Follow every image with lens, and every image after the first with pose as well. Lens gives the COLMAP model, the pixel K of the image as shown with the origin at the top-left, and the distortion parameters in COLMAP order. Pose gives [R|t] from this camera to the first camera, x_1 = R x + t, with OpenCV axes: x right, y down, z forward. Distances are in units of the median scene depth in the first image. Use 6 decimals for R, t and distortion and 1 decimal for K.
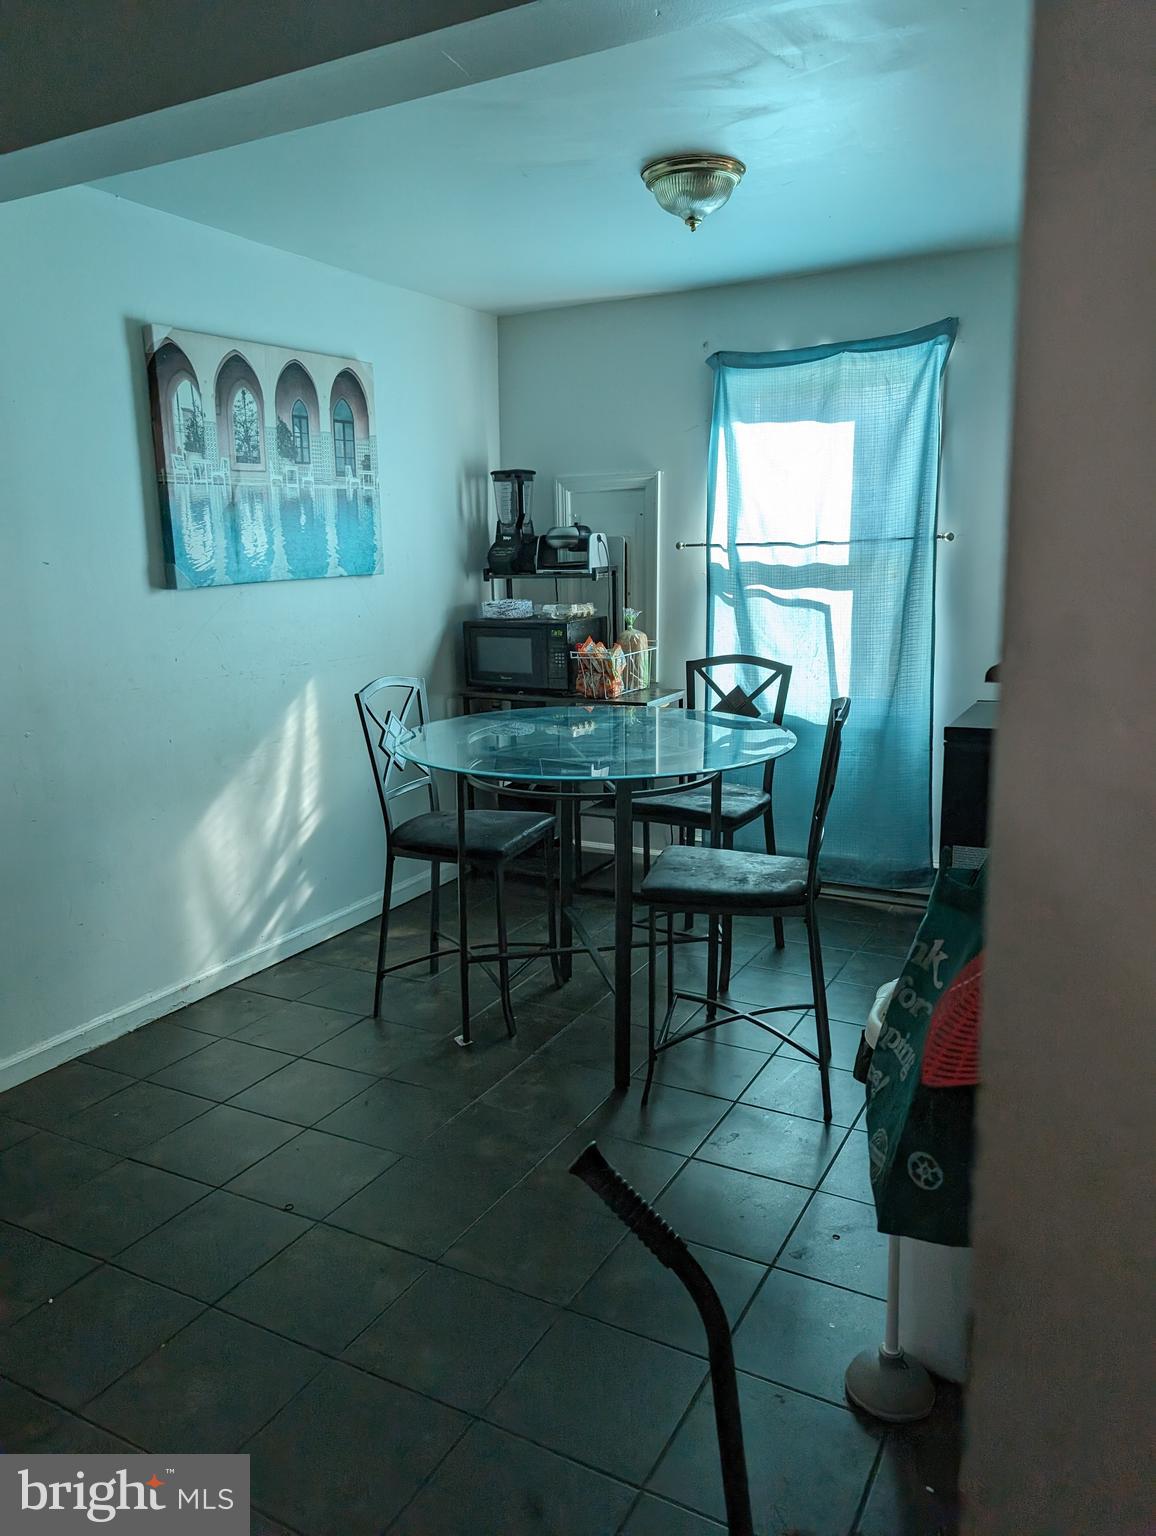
lens RADIAL K [[1079.4, 0, 587.2], [0, 1079.4, 766.8], [0, 0, 1]] dist [-0.003203, -0.005219]
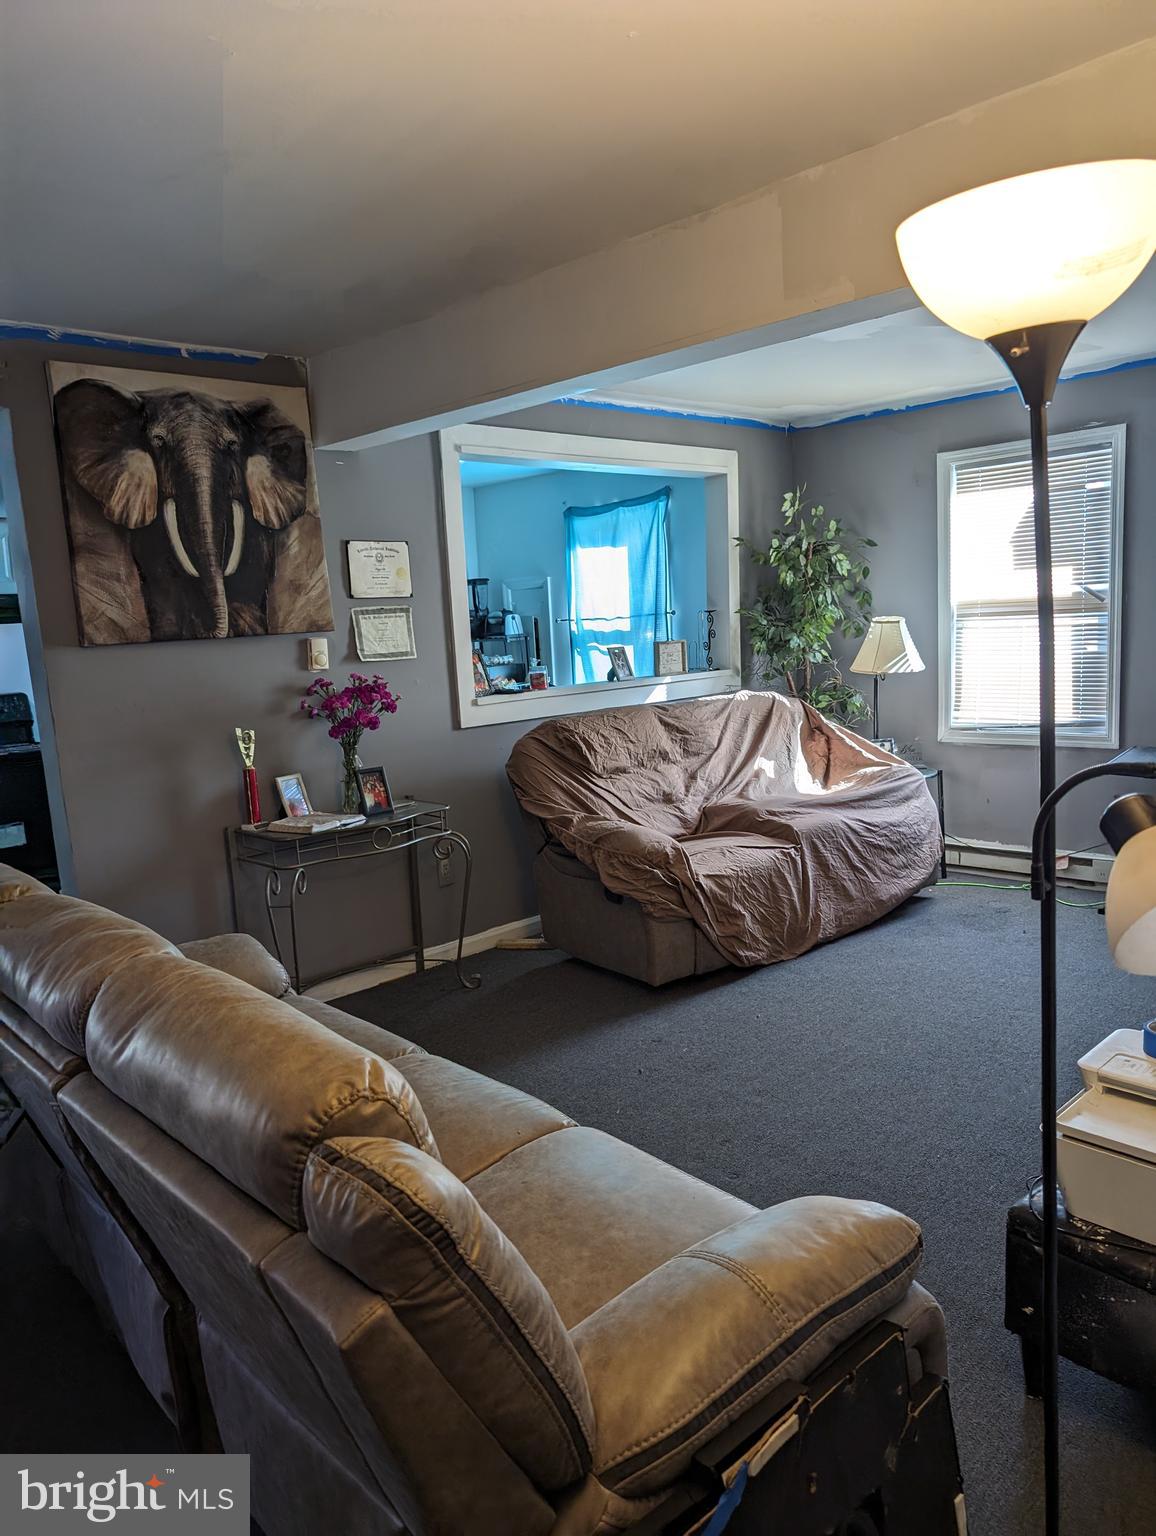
lens RADIAL K [[1079.4, 0, 587.2], [0, 1079.4, 766.8], [0, 0, 1]] dist [-0.003203, -0.005219]
pose [[0.947225, 0.016352, -0.320153, 0.698657], [-0.033625, 0.998257, -0.048497, 0.104698], [0.318802, 0.056703, 0.946124, -0.576788]]
